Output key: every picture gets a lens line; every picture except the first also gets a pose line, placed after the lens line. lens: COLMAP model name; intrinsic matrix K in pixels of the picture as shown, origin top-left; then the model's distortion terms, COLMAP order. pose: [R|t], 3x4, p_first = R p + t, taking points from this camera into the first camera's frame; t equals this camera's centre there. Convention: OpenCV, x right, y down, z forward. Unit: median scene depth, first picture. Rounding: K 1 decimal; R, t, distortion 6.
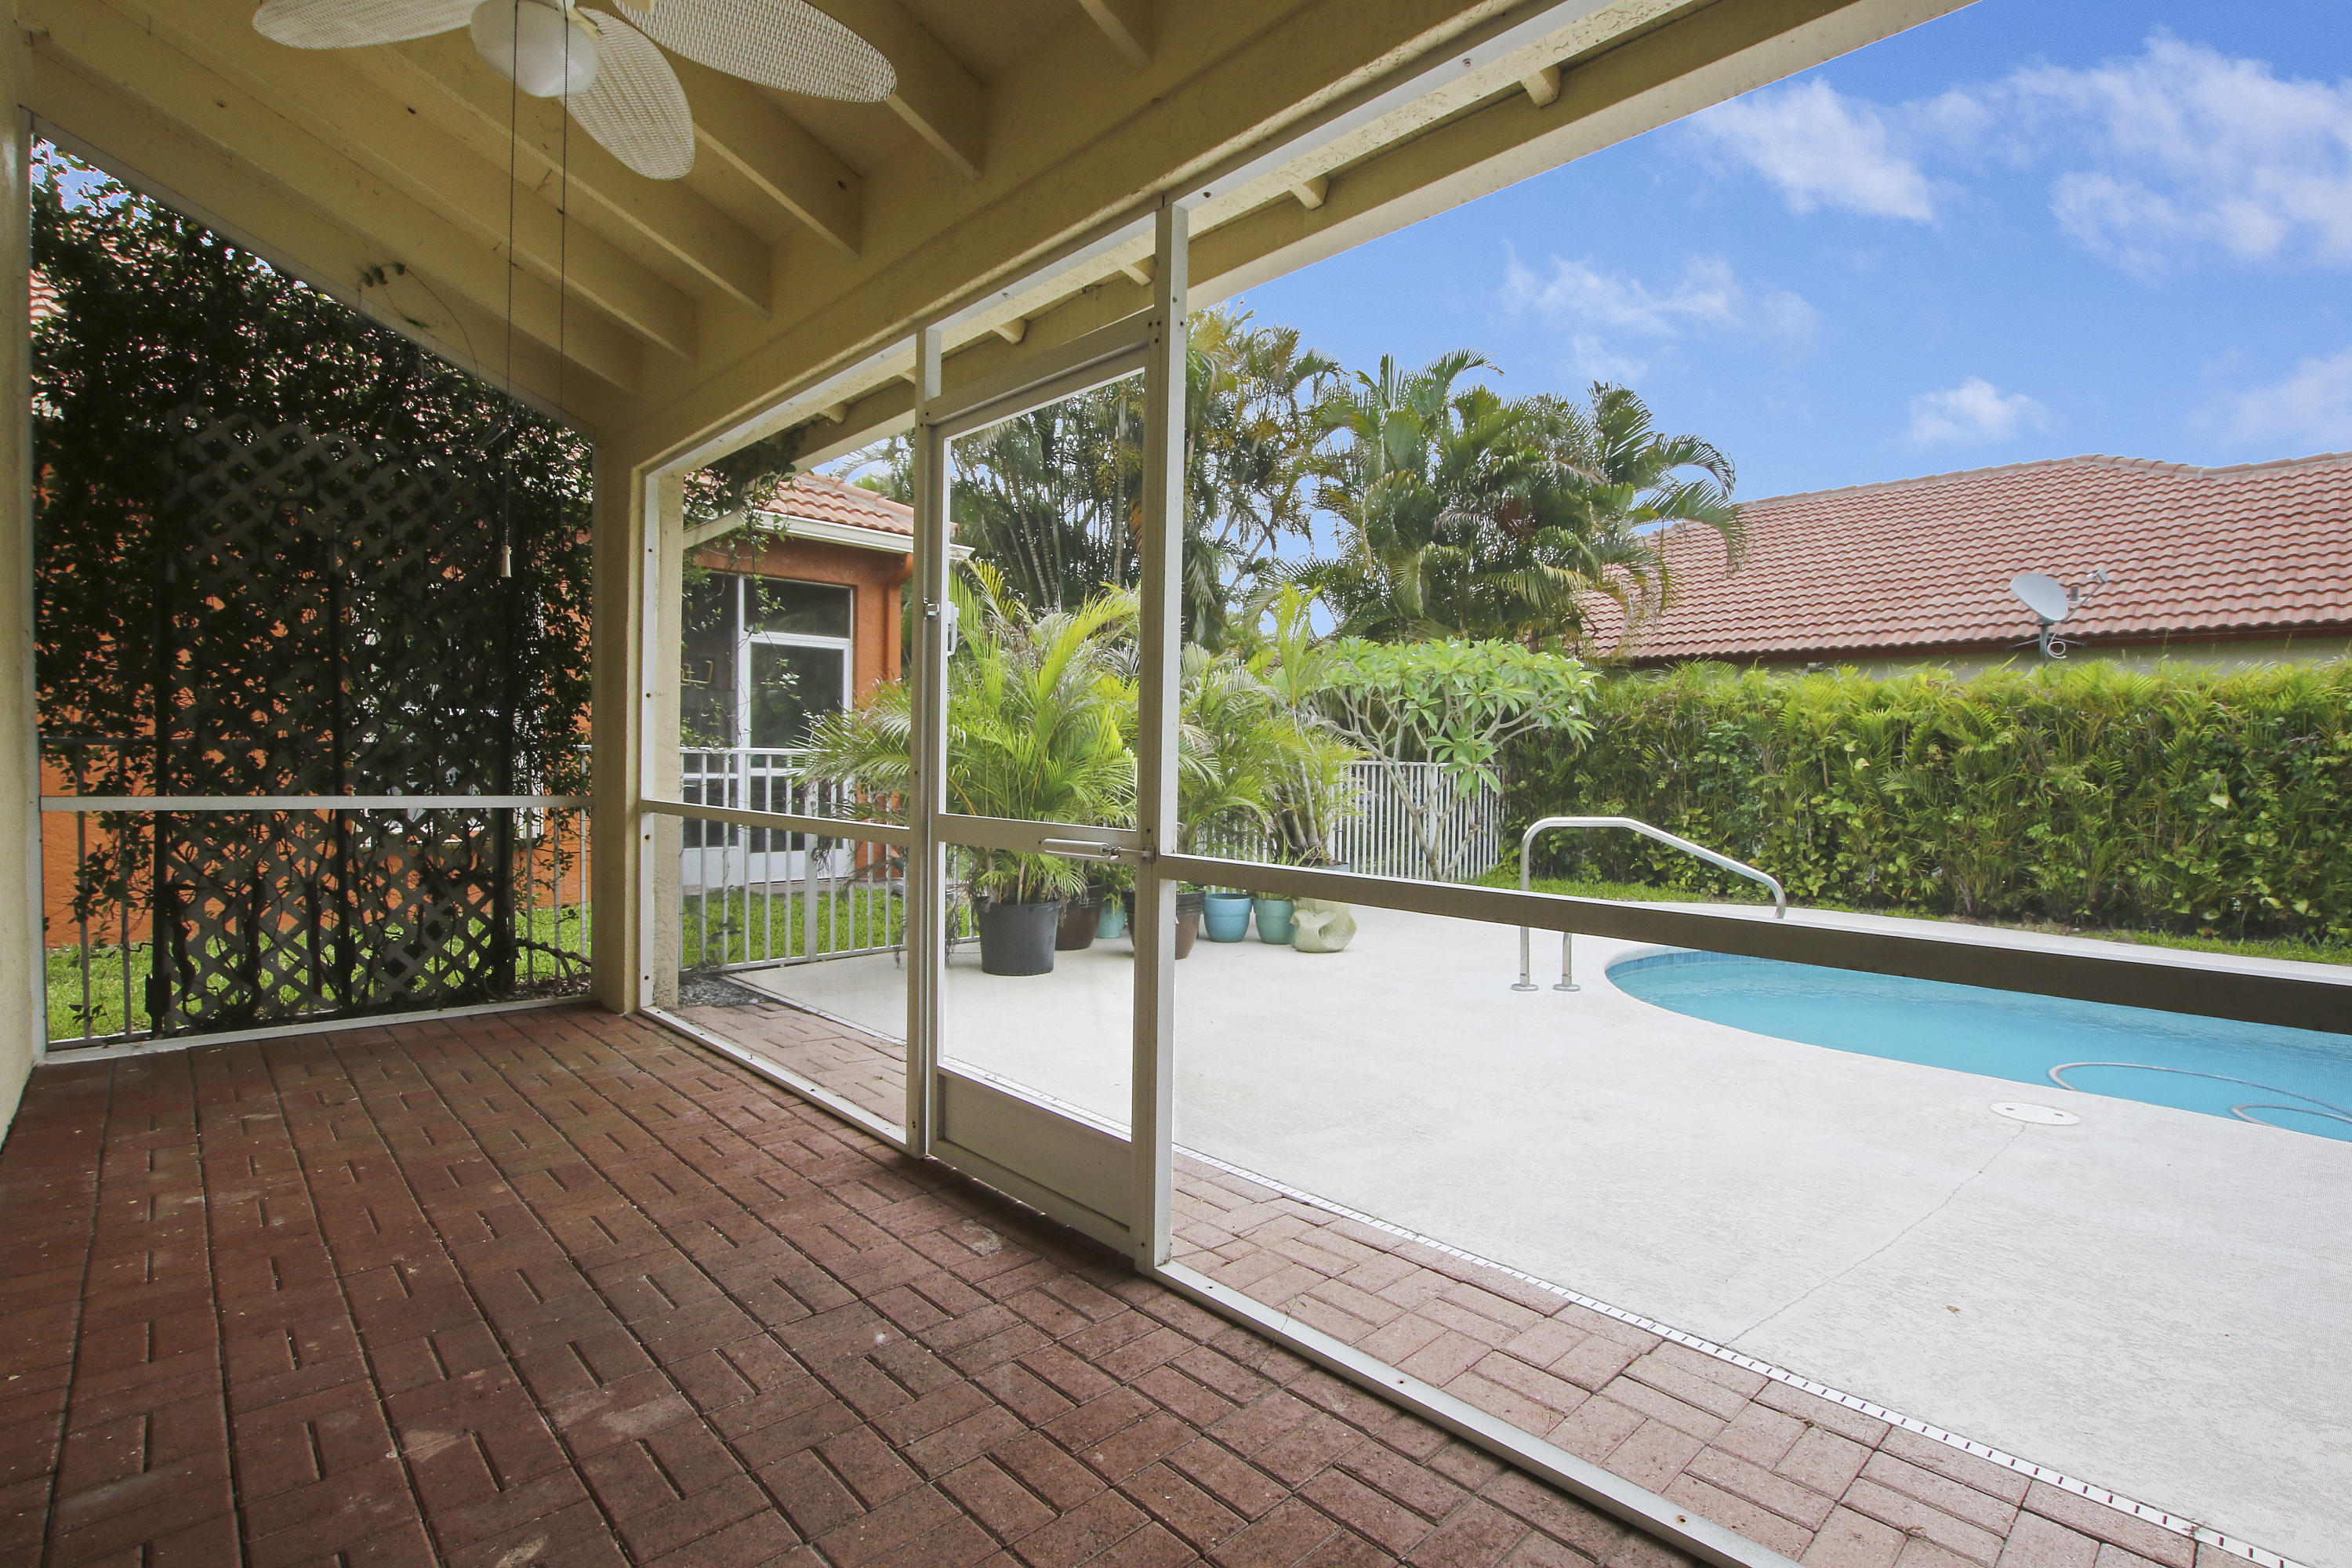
lens RADIAL K [[1094.4, 0, 1185.4], [0, 1094.4, 787.8], [0, 0, 1]] dist [-0.036950, 0.006971]
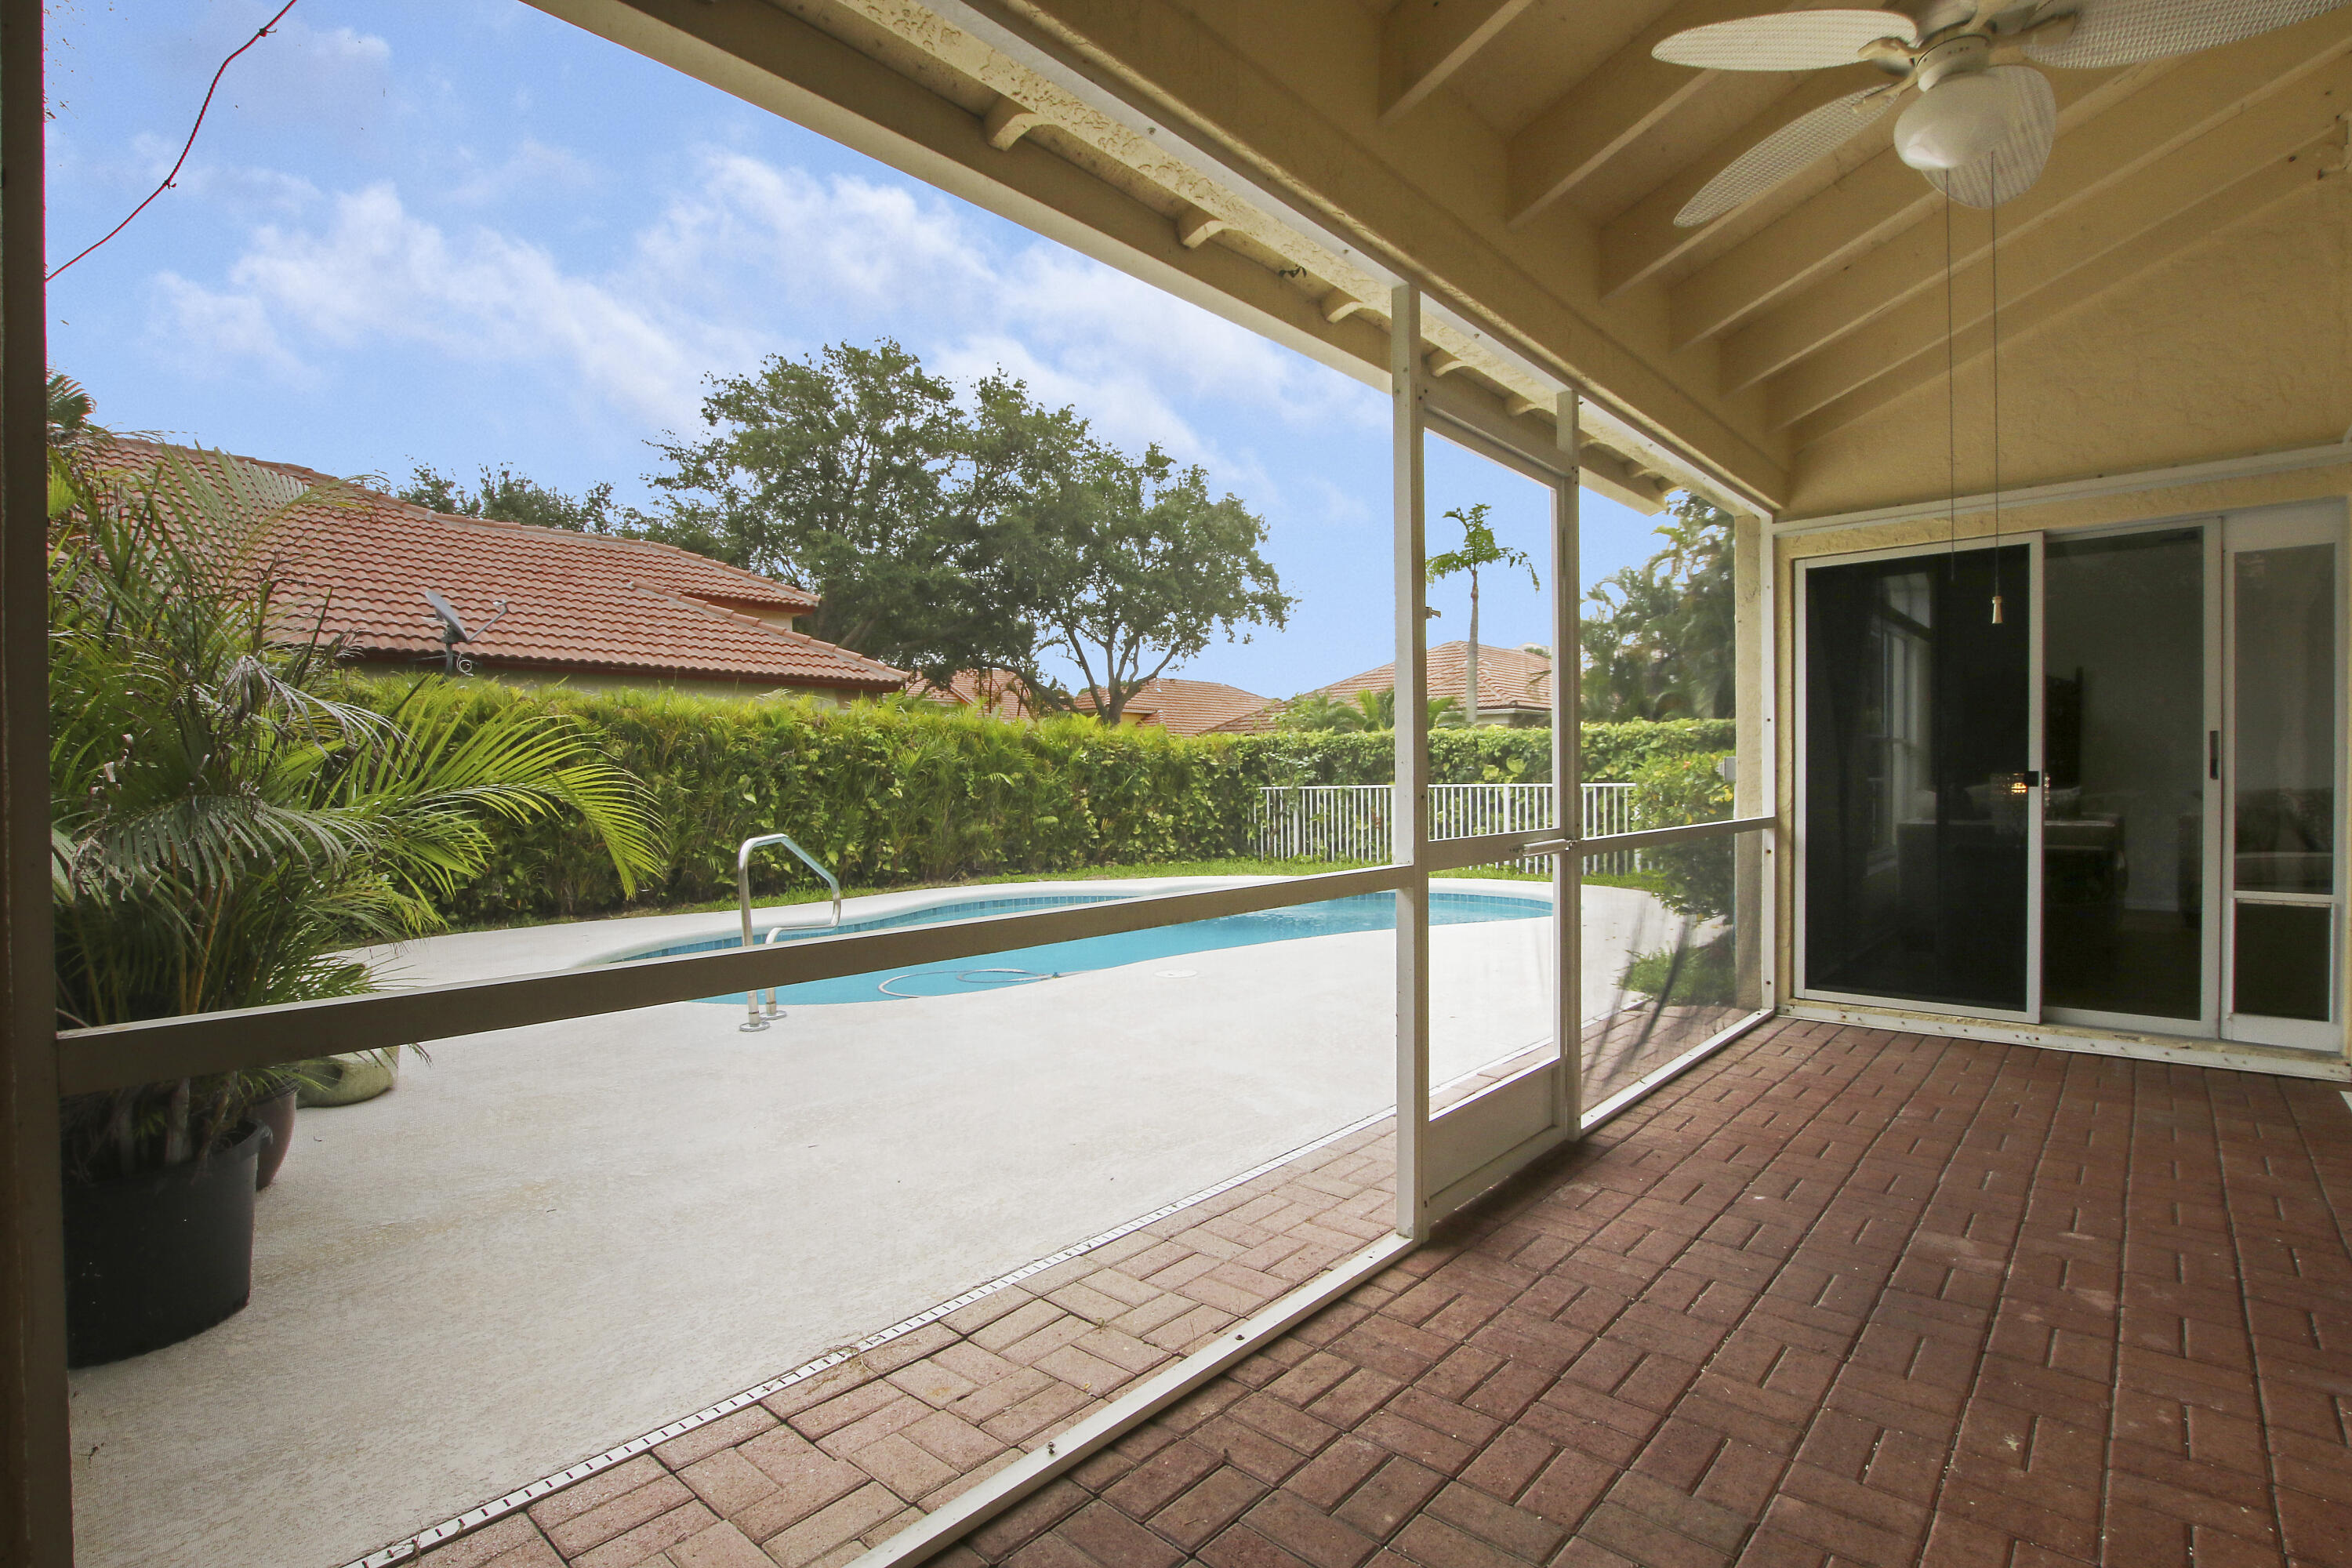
lens RADIAL K [[1094.4, 0, 1190.1], [0, 1094.4, 779.0], [0, 0, 1]] dist [-0.036950, 0.006971]
pose [[-0.067148, -0.020526, 0.997532, -0.480278], [0.036772, 0.999058, 0.023032, -0.024208], [-0.997065, 0.038228, -0.066330, 0.541772]]
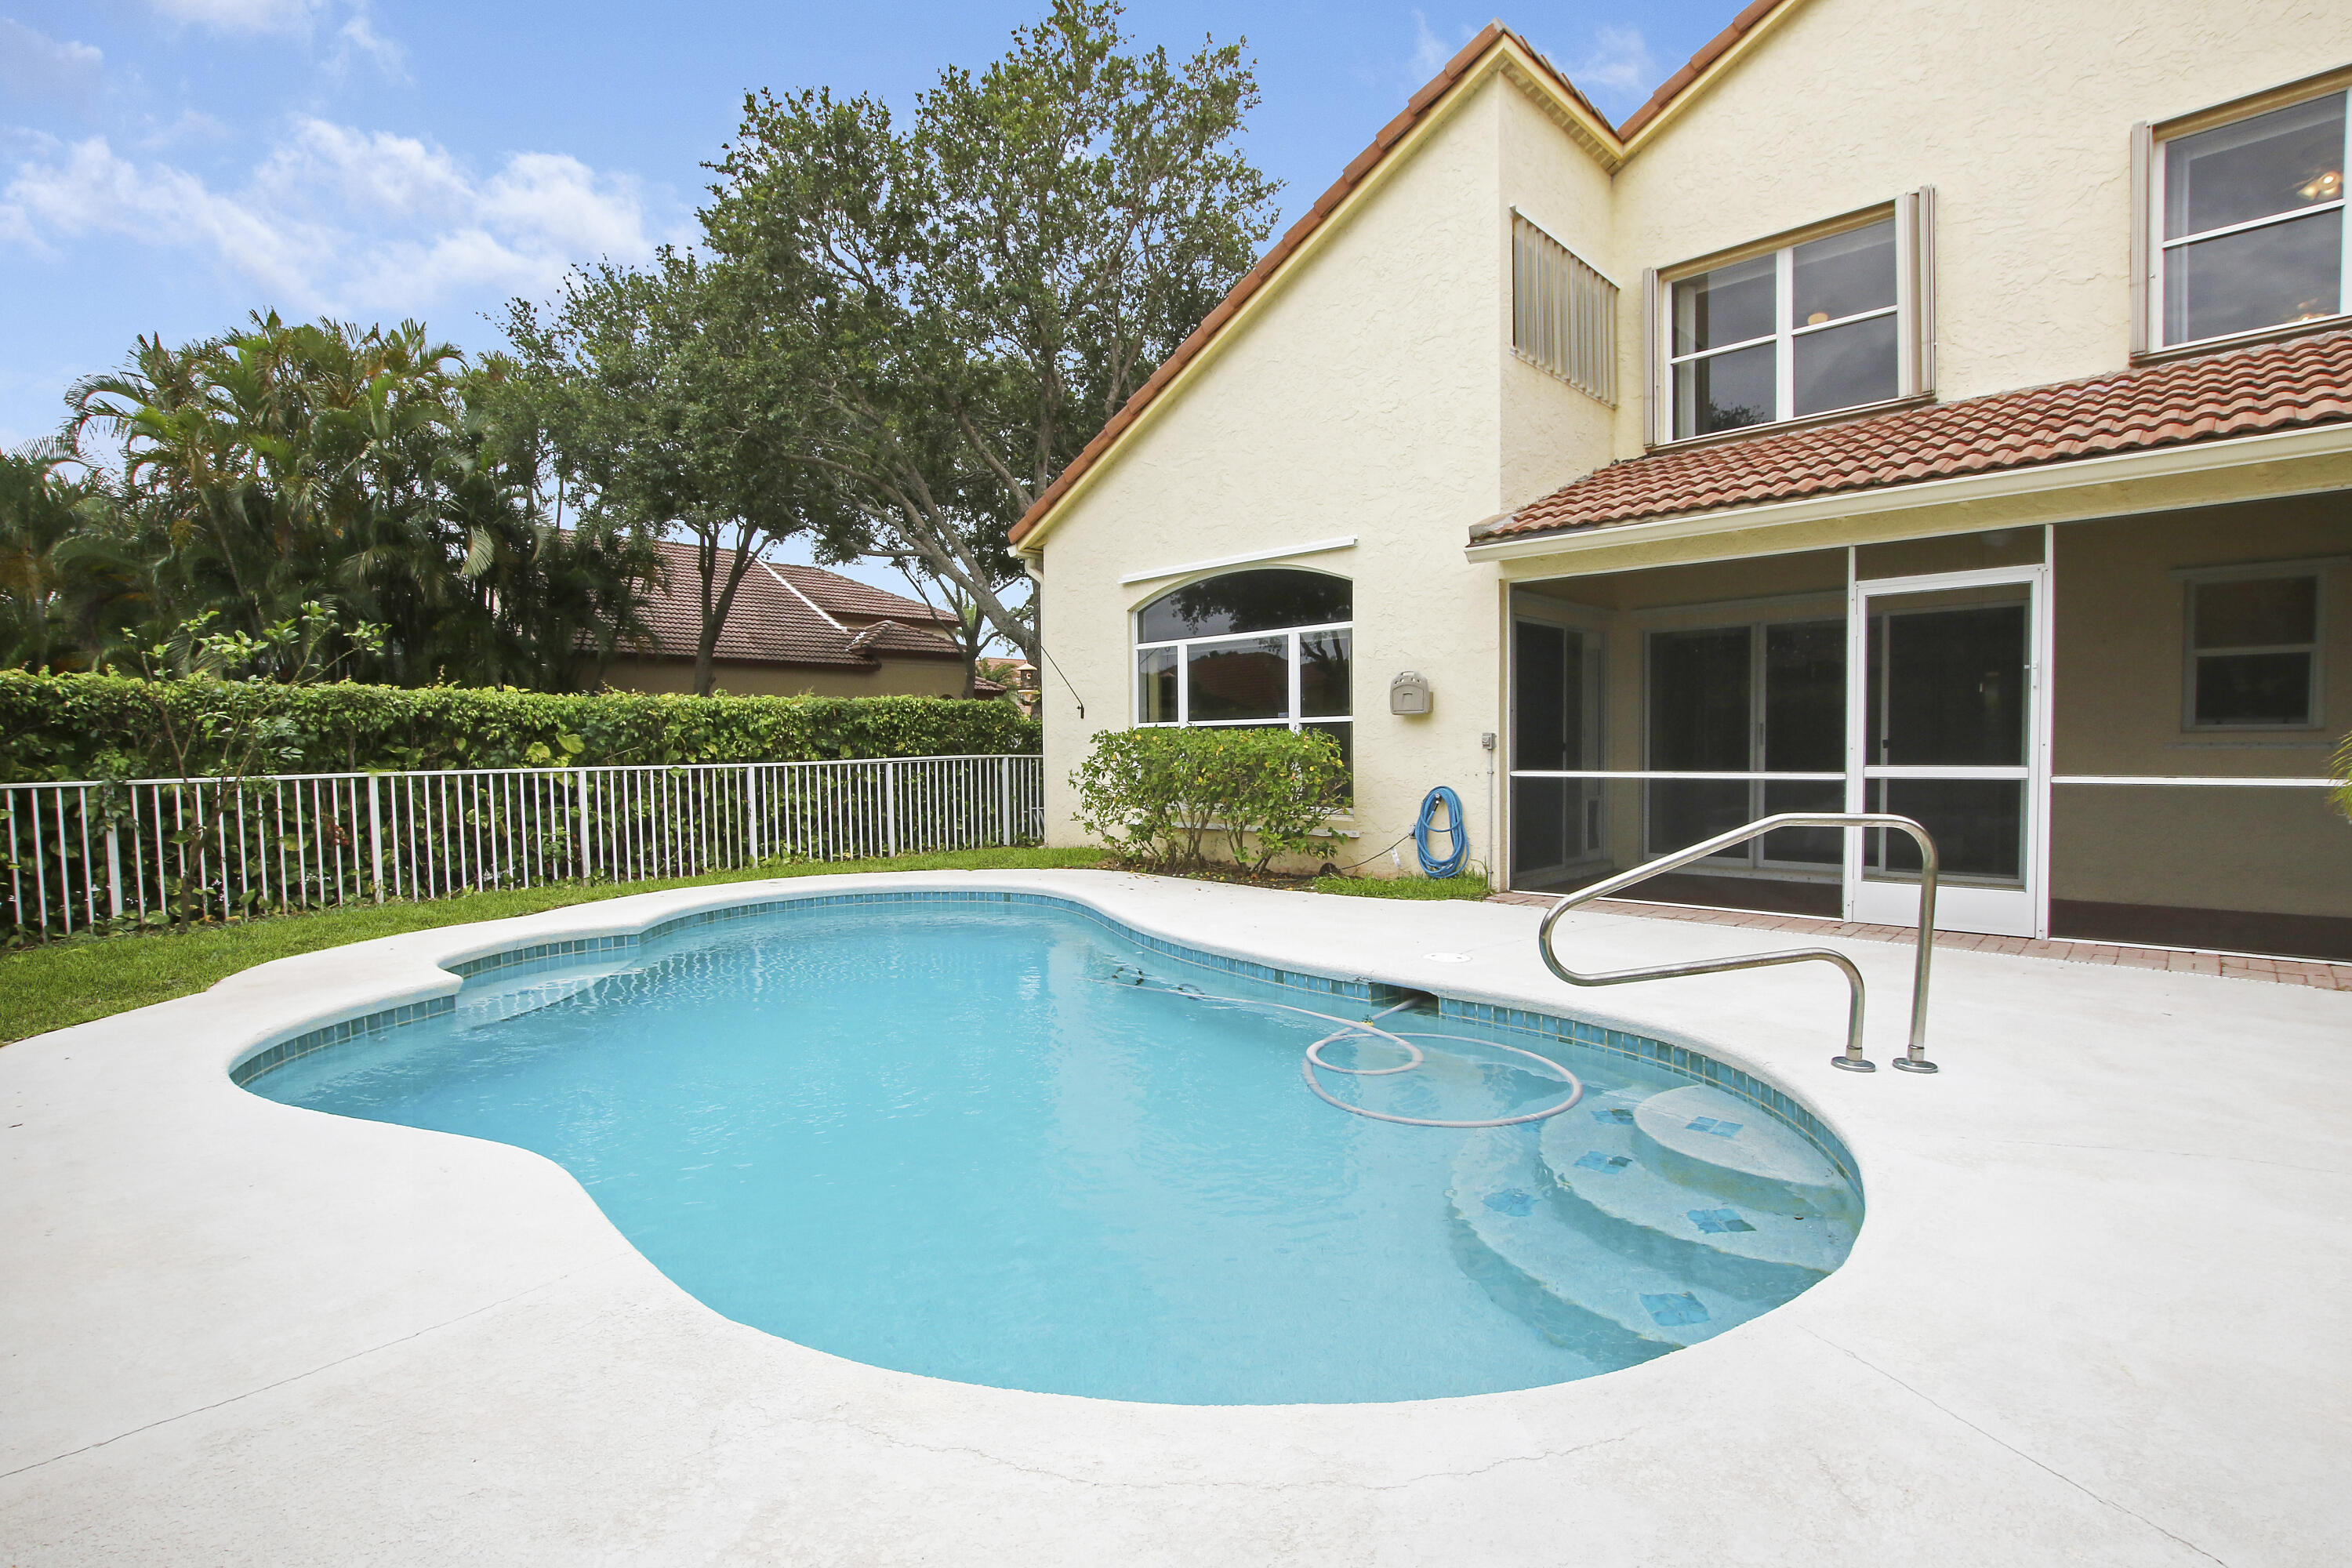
lens RADIAL K [[1094.4, 0, 1181.8], [0, 1094.4, 798.2], [0, 0, 1]] dist [-0.036950, 0.006971]
pose [[-0.999159, -0.000648, -0.040999, 0.634367], [-0.003527, 0.997527, 0.070191, -0.013407], [0.040852, 0.070276, -0.996691, 1.310070]]
